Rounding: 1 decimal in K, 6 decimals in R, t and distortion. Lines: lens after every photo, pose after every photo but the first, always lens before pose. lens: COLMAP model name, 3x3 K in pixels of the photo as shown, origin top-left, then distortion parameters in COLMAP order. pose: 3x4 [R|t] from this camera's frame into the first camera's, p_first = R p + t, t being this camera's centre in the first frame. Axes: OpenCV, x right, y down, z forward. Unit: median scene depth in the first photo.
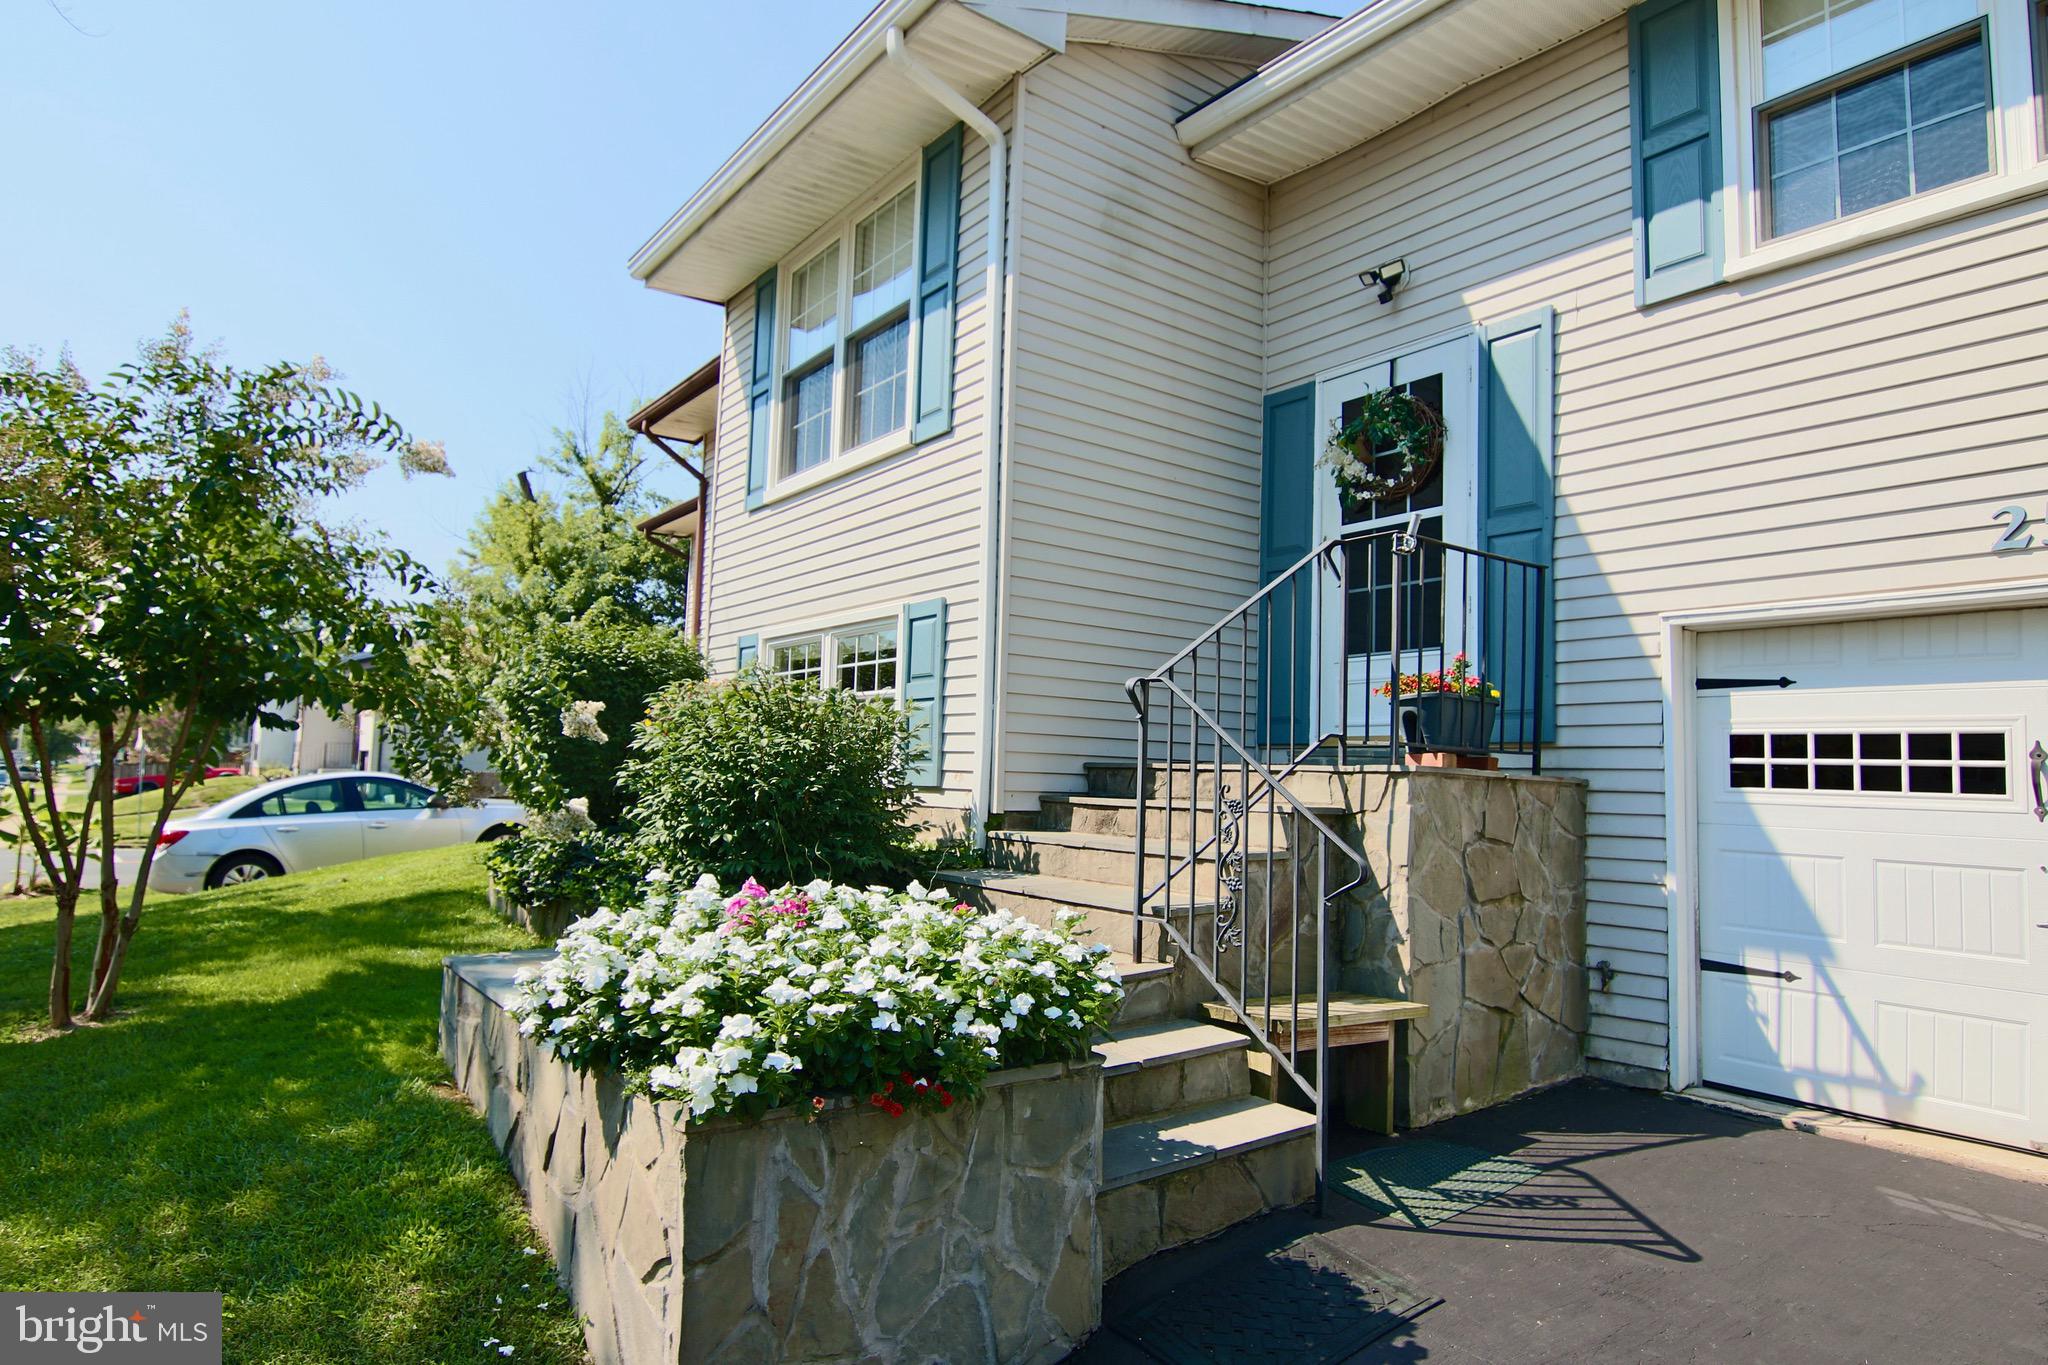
lens RADIAL K [[1150.0, 0, 1017.6], [0, 1150.0, 688.3], [0, 0, 1]] dist [-0.014059, -0.003748]
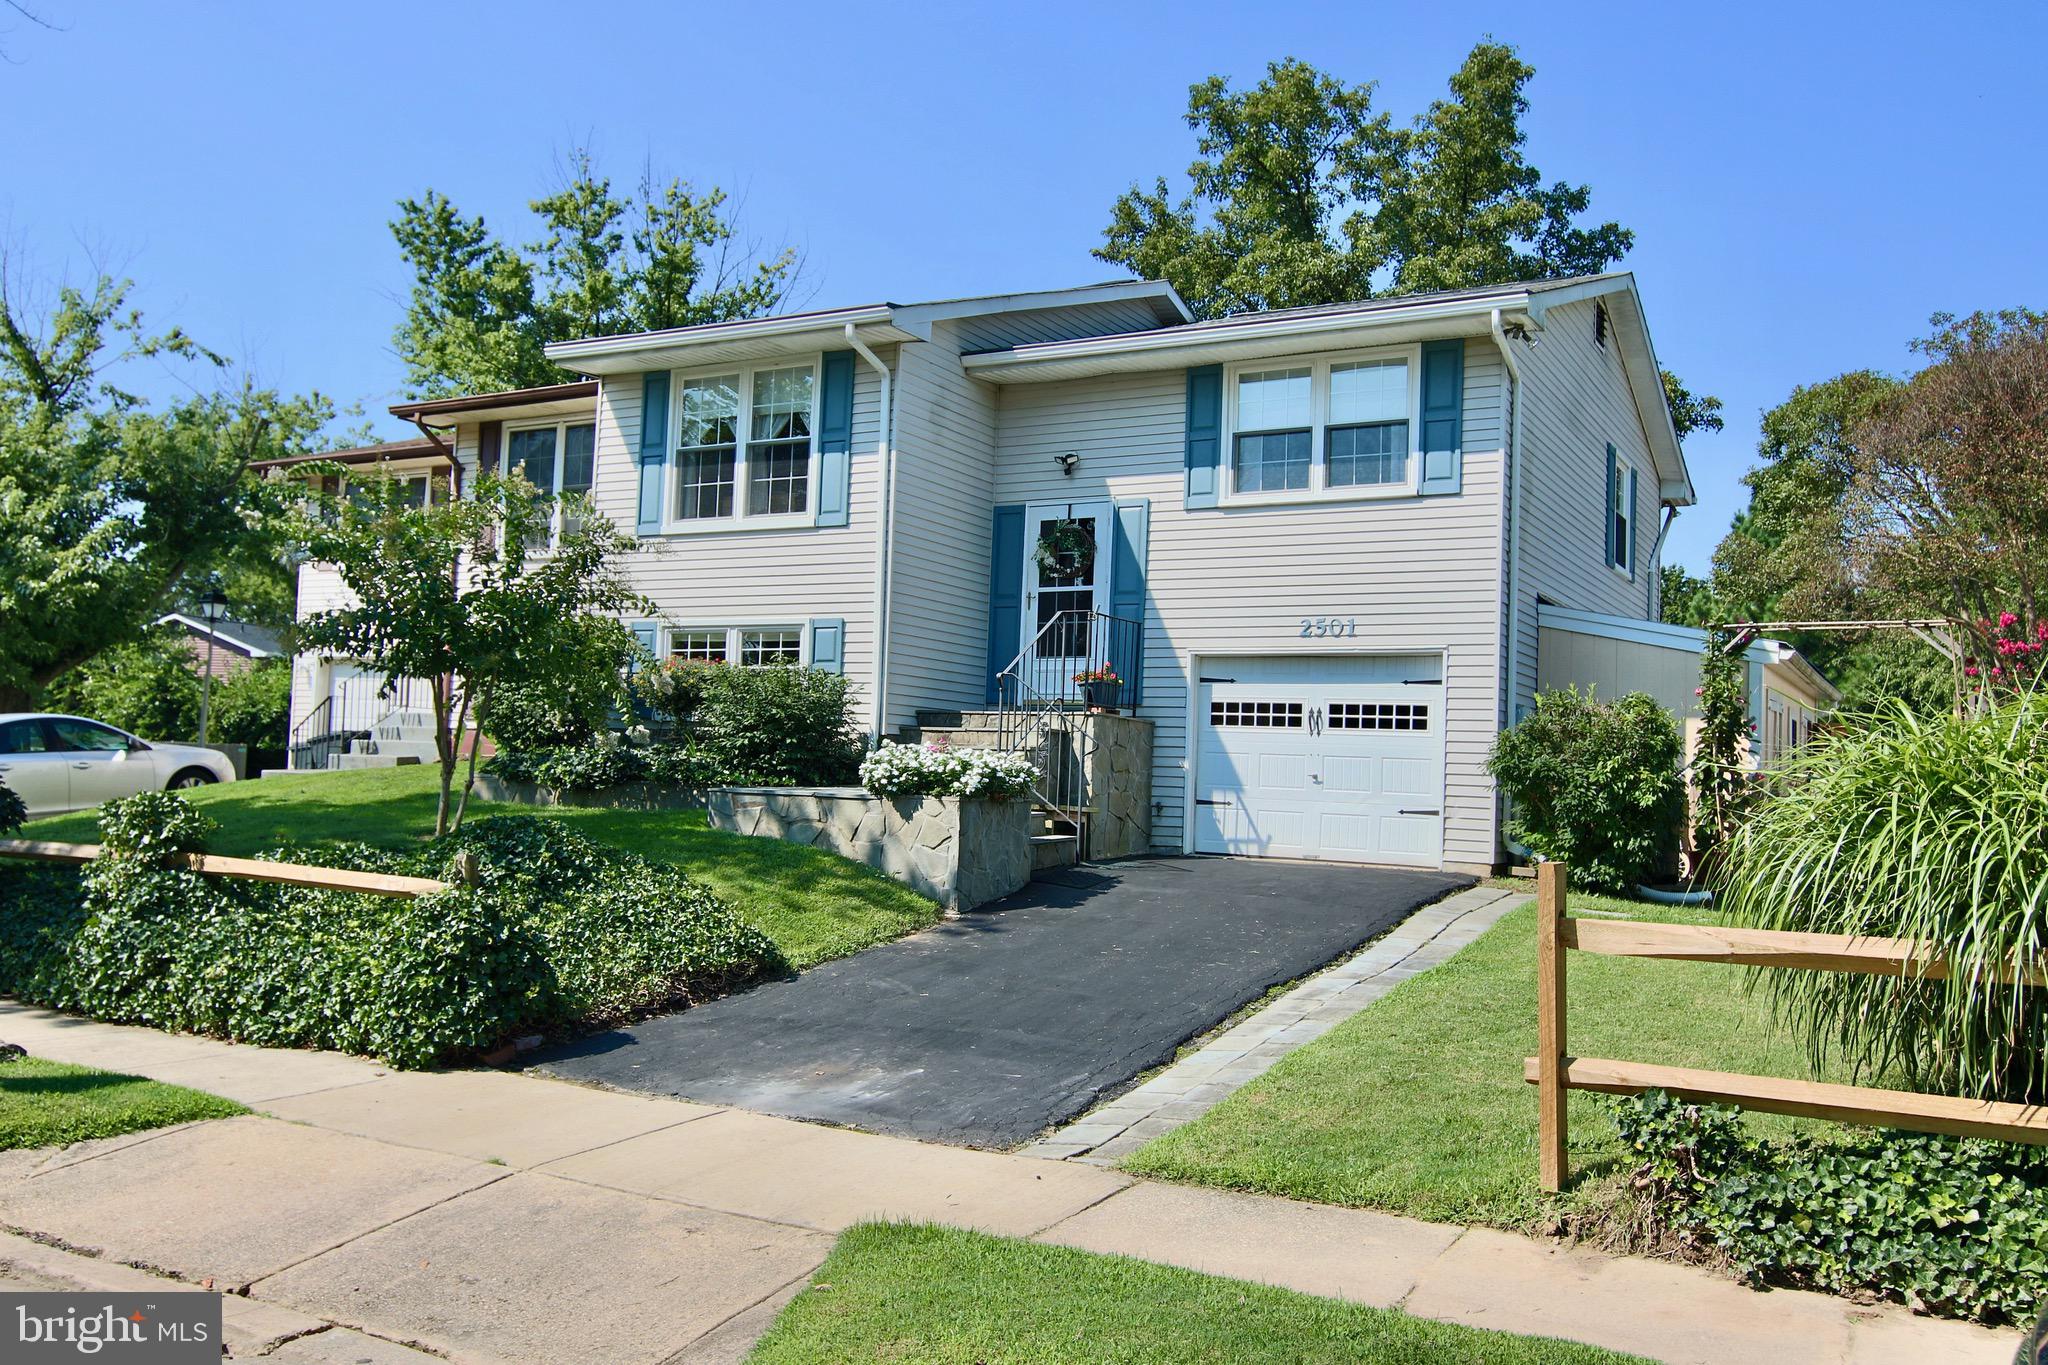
lens RADIAL K [[1539.3, 0, 1027.6], [0, 1539.3, 683.5], [0, 0, 1]] dist [0.005006, 0.000692]
pose [[0.908878, 0.027442, 0.416159, -0.970964], [-0.040567, 0.998918, 0.022727, -0.051158], [-0.415085, -0.037539, 0.909008, -1.606908]]
